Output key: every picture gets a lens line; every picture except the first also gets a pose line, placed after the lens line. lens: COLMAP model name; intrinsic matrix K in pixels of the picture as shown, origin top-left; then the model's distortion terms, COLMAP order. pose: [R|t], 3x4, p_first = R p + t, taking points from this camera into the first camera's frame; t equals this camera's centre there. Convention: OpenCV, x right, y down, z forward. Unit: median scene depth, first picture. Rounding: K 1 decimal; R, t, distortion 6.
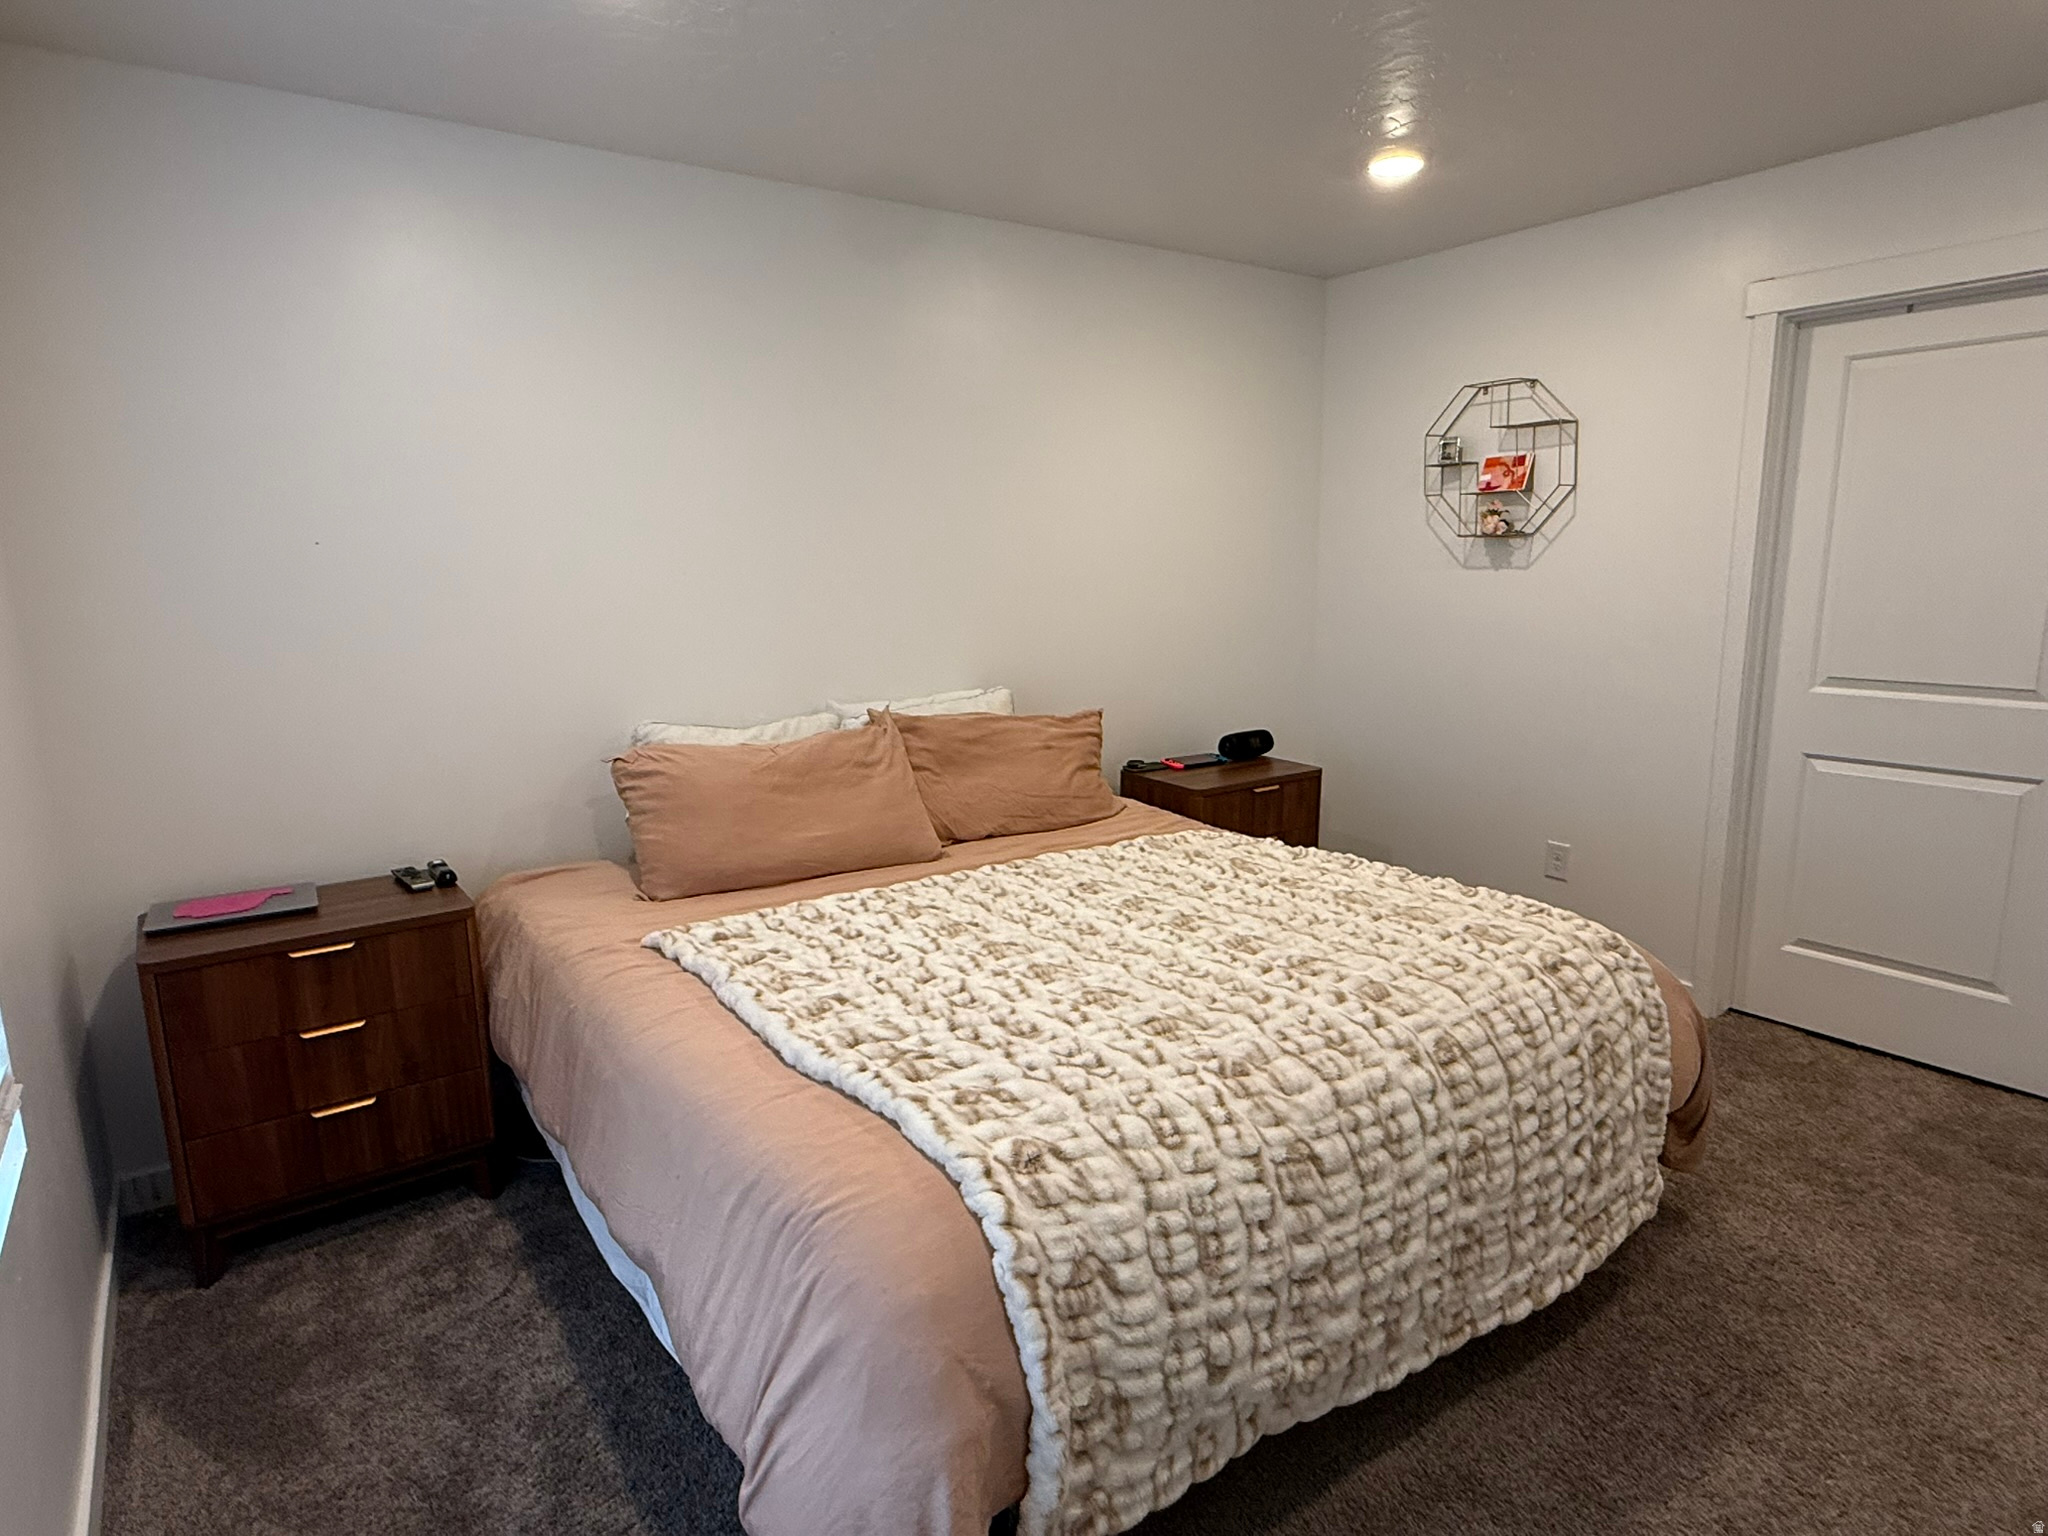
lens RADIAL K [[1143.5, 0, 1026.5], [0, 1143.5, 757.9], [0, 0, 1]] dist [0.011516, 0.005499]
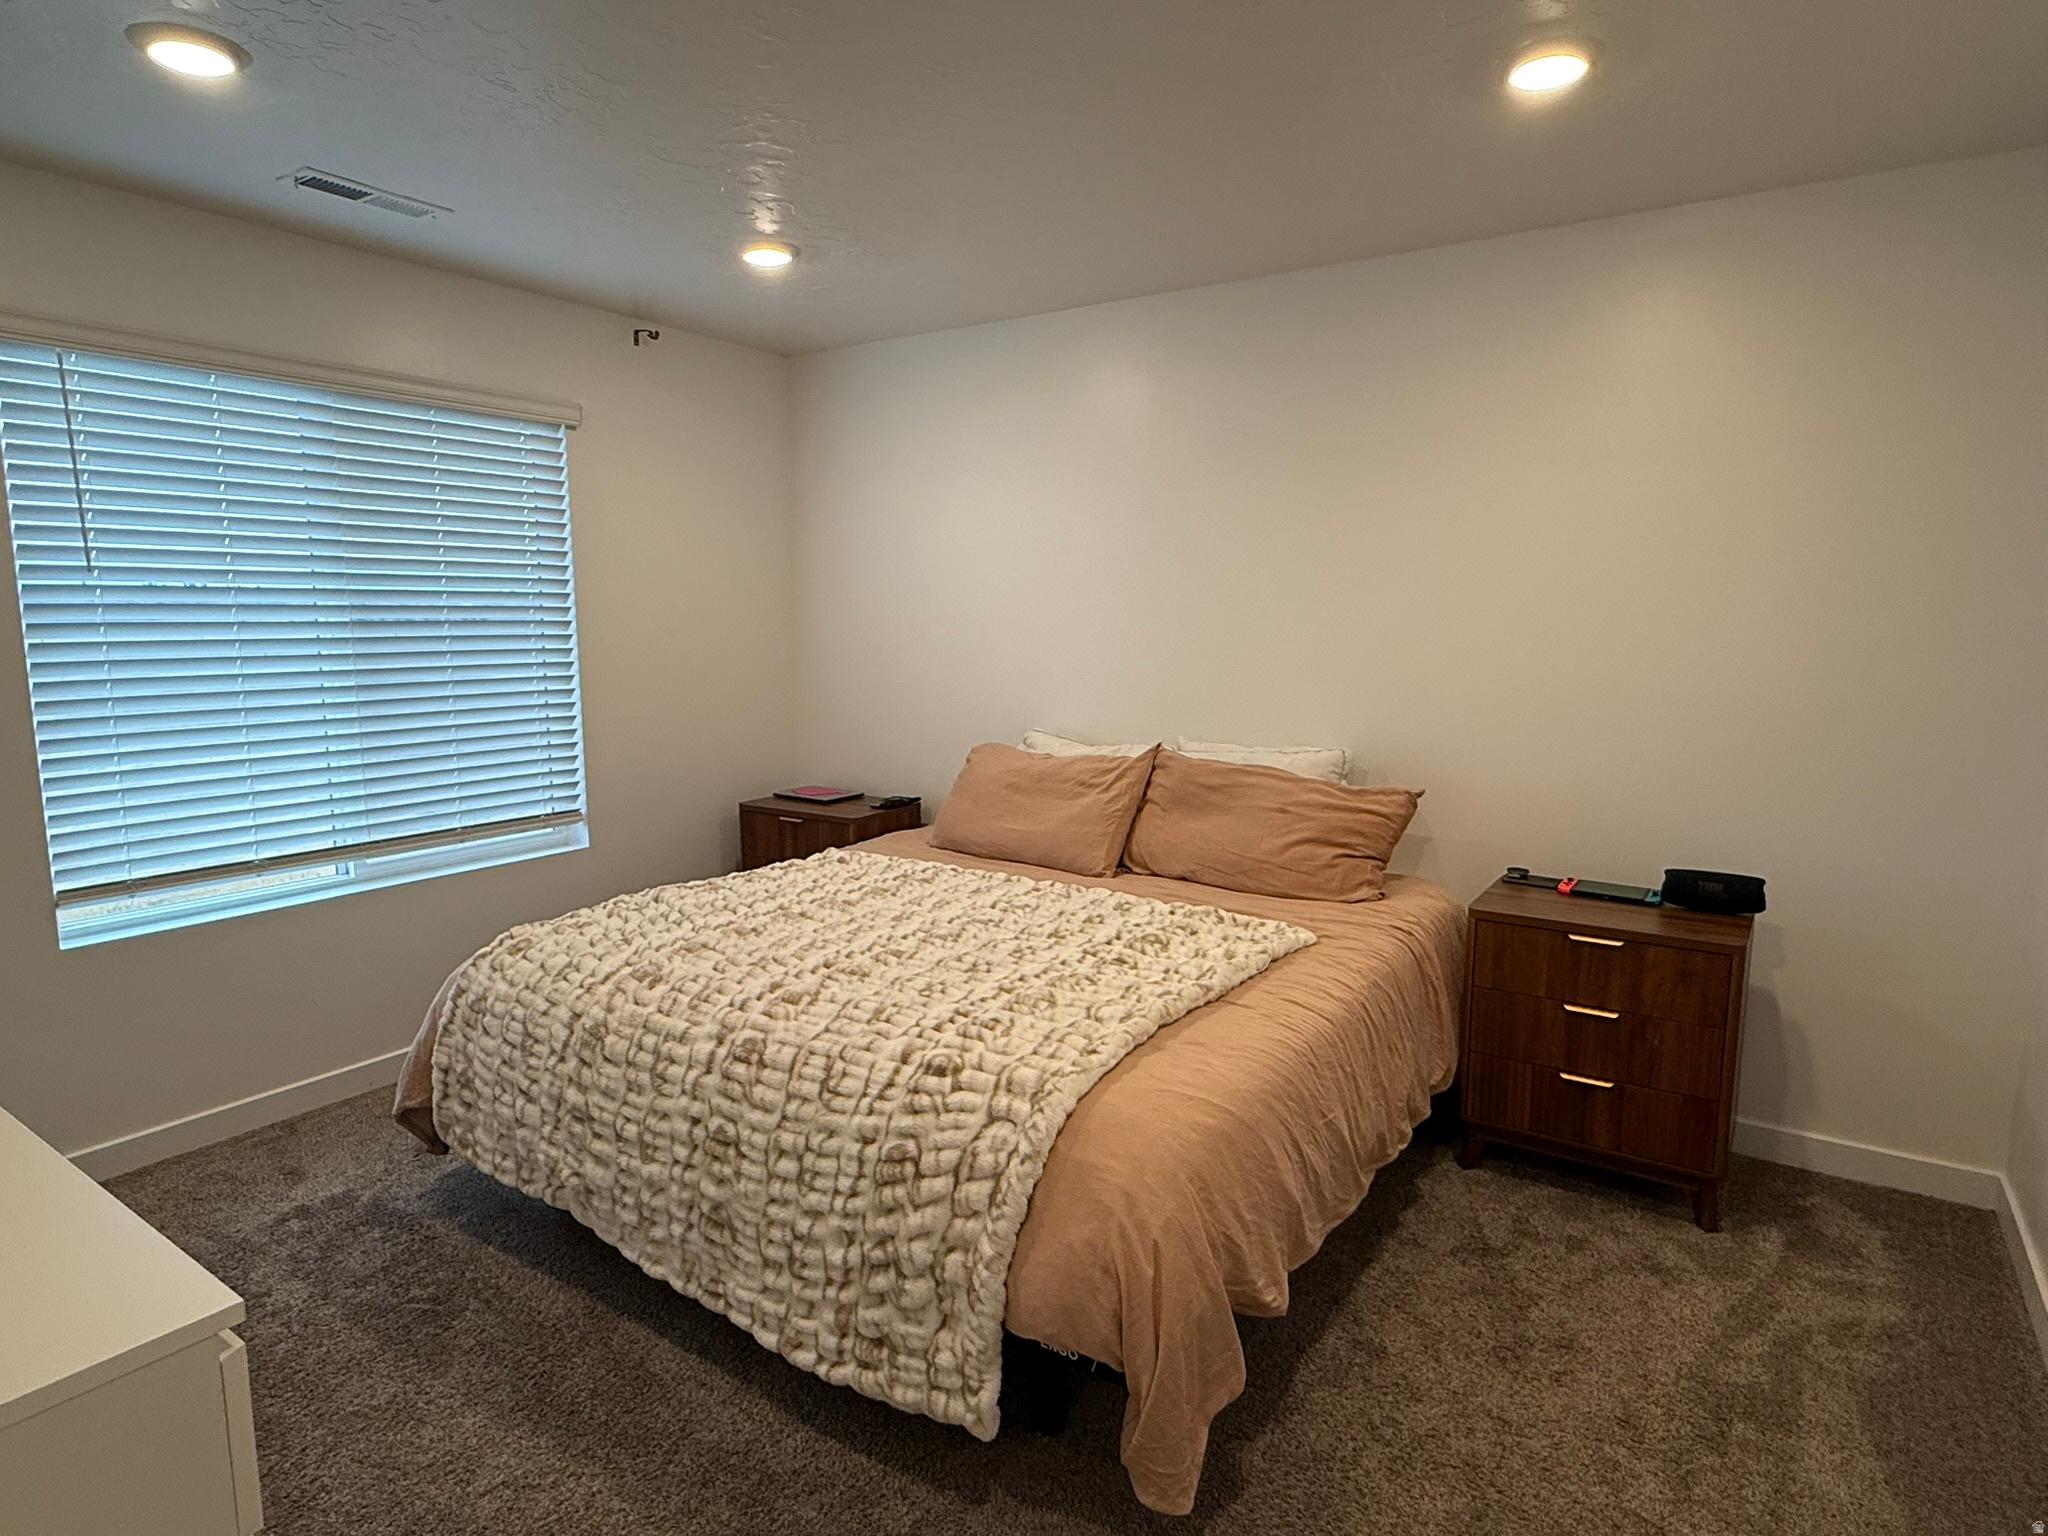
lens RADIAL K [[1143.5, 0, 1011.3], [0, 1143.5, 779.7], [0, 0, 1]] dist [0.011516, 0.005499]
pose [[0.351667, 0.147625, -0.924412, 1.390032], [-0.170014, 0.981137, 0.092006, -0.142314], [0.920557, 0.124807, 0.370132, 0.763653]]
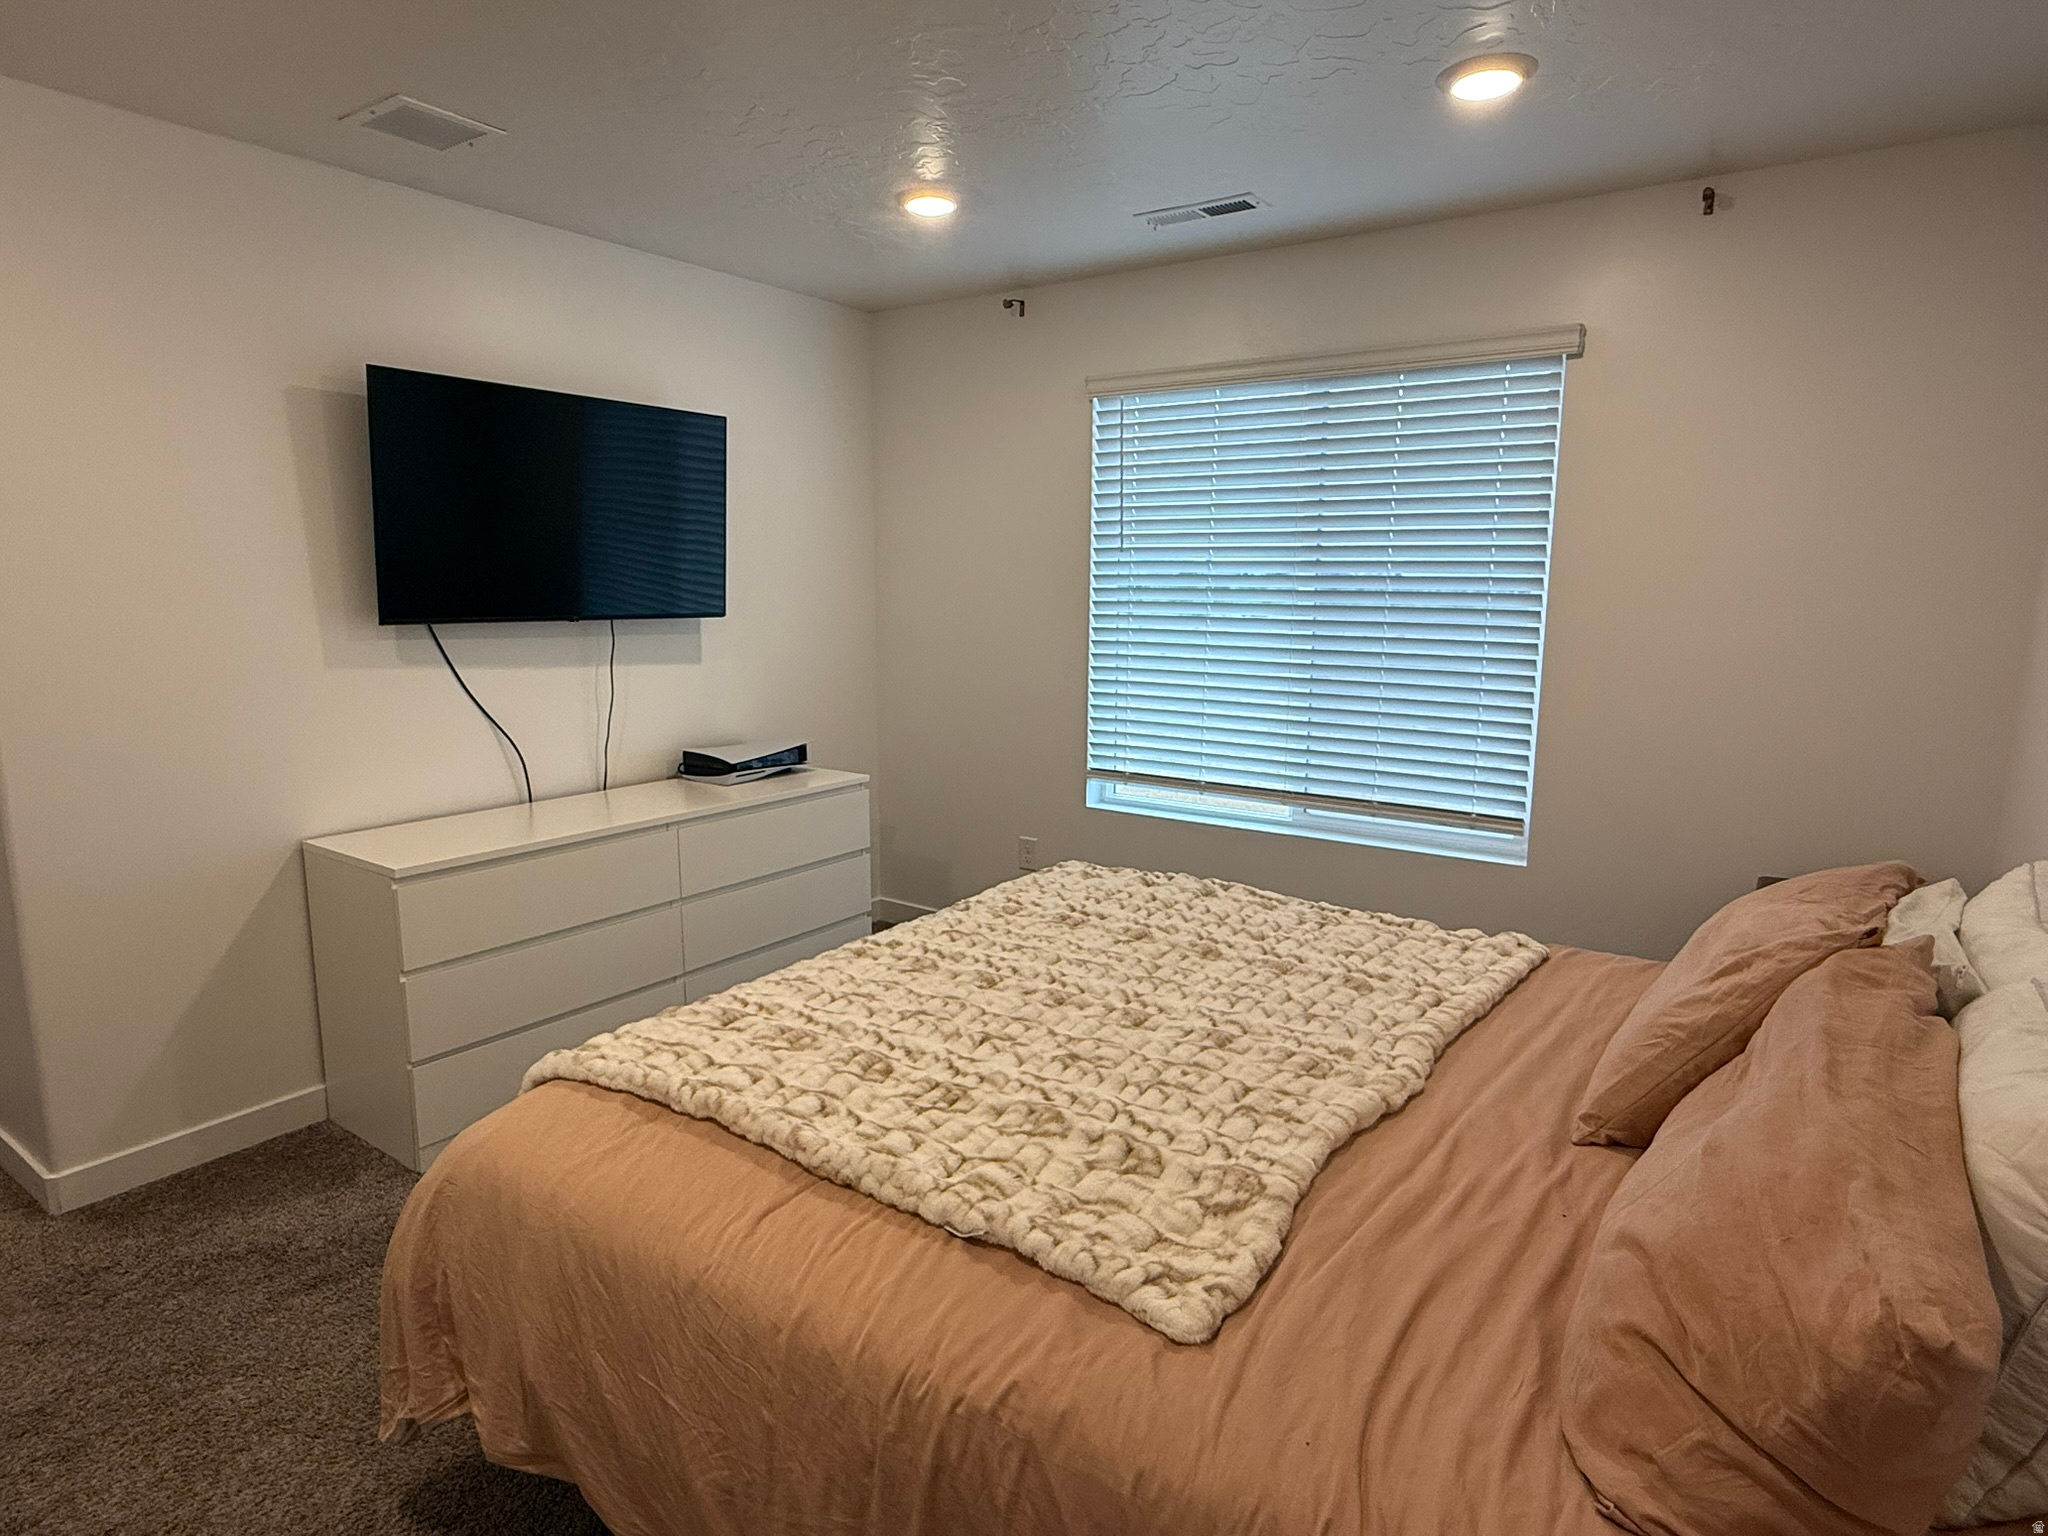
lens RADIAL K [[1143.5, 0, 1004.9], [0, 1143.5, 768.2], [0, 0, 1]] dist [0.011516, 0.005499]
pose [[-0.935831, 0.057047, -0.347802, 0.551003], [-0.065166, 0.941793, 0.329817, -0.360291], [0.346372, 0.331318, -0.877642, 2.028255]]
